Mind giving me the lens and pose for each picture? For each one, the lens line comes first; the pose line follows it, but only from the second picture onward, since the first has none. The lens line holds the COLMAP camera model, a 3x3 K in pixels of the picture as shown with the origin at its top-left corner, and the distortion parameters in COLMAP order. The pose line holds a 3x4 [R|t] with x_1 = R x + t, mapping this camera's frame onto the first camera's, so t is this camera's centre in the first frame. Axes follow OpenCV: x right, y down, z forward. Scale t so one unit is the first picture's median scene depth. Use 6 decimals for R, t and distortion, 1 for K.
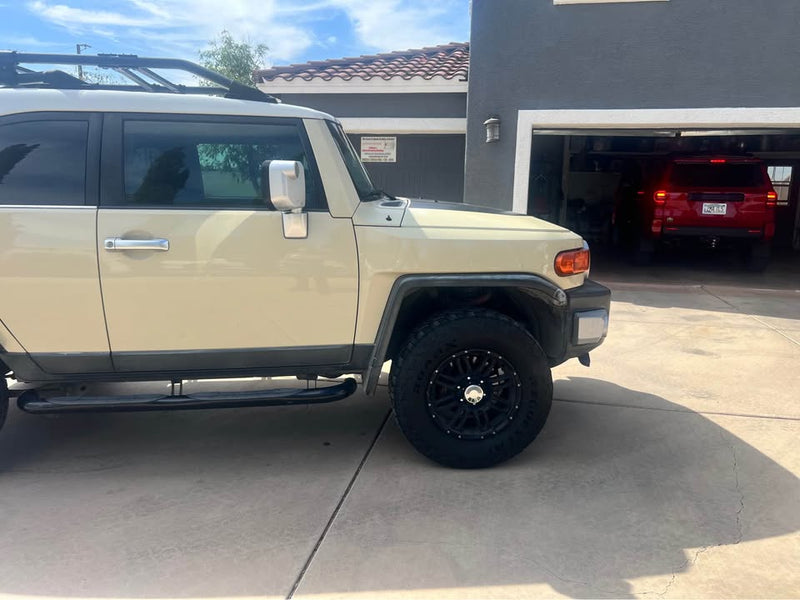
lens RADIAL K [[601.7, 0, 400.0], [0, 601.7, 300.0], [0, 0, 1]] dist [0.014556, -0.008909]
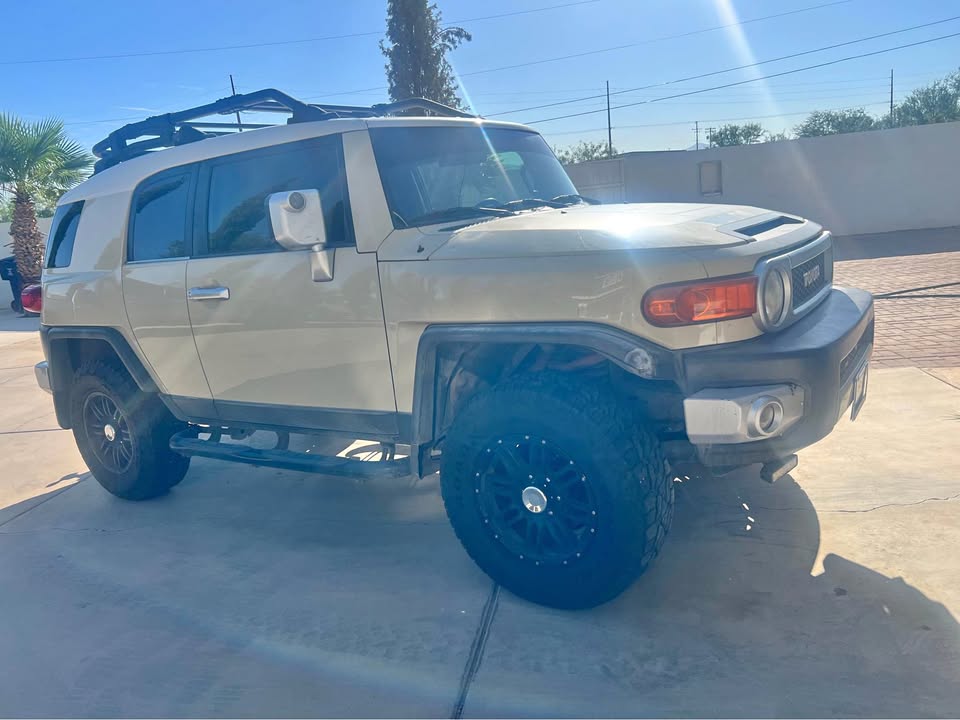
lens RADIAL K [[722.0, 0, 480.0], [0, 722.0, 360.0], [0, 0, 1]] dist [0.014556, -0.008909]
pose [[0.748109, 0.036492, -0.662572, 0.641504], [-0.014404, 0.999144, 0.038766, -0.033996], [0.663420, -0.019458, 0.747995, 0.379582]]
